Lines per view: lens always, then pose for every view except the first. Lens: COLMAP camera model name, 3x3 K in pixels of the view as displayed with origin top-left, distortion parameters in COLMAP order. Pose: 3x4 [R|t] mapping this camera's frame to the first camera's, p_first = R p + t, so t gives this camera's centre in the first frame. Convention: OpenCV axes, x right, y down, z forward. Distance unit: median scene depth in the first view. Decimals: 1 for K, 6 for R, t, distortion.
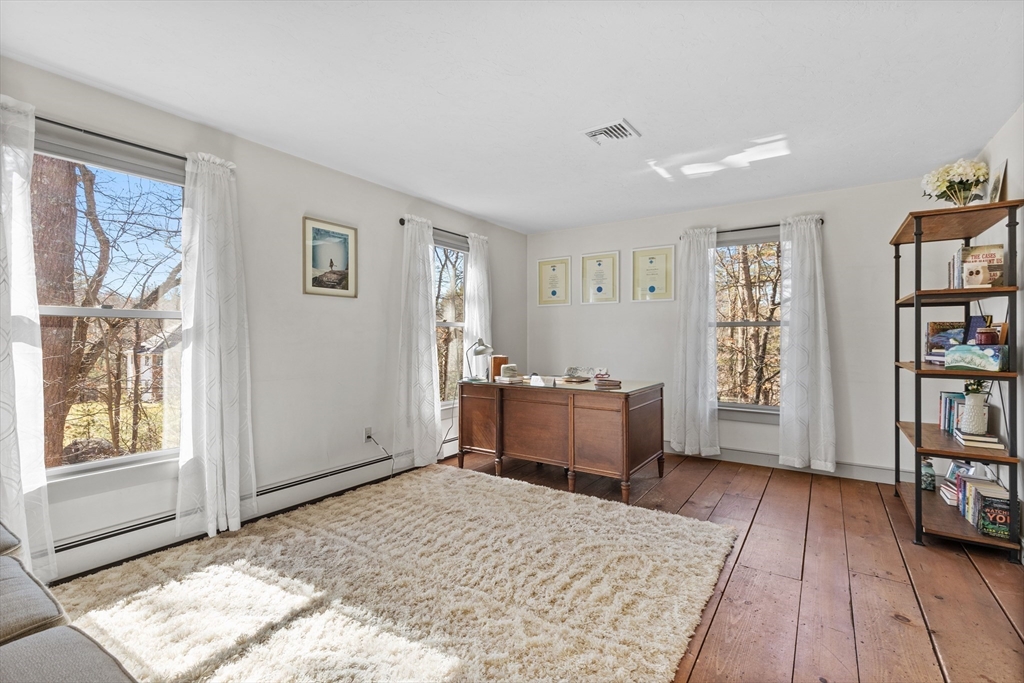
lens RADIAL K [[463.5, 0, 518.0], [0, 463.5, 337.9], [0, 0, 1]] dist [0.011628, -0.002348]
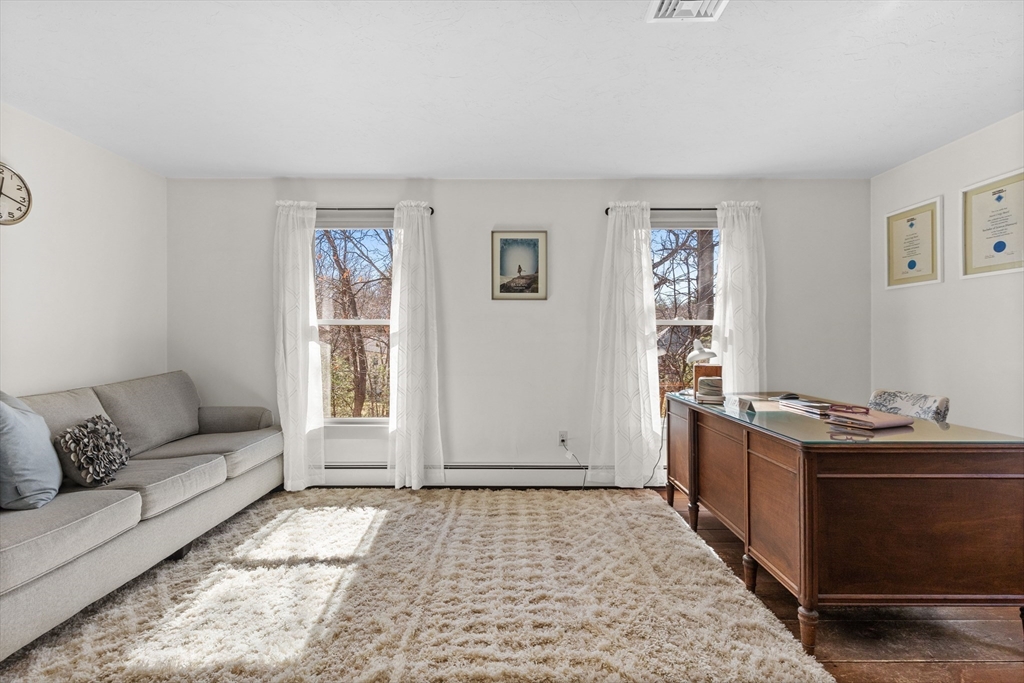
lens RADIAL K [[463.5, 0, 518.3], [0, 463.5, 343.0], [0, 0, 1]] dist [0.011628, -0.002348]
pose [[0.556072, 0.005938, -0.831113, 0.511667], [-0.003206, 0.999982, 0.004999, 0.002638], [0.831128, -0.000115, 0.556081, 0.443178]]
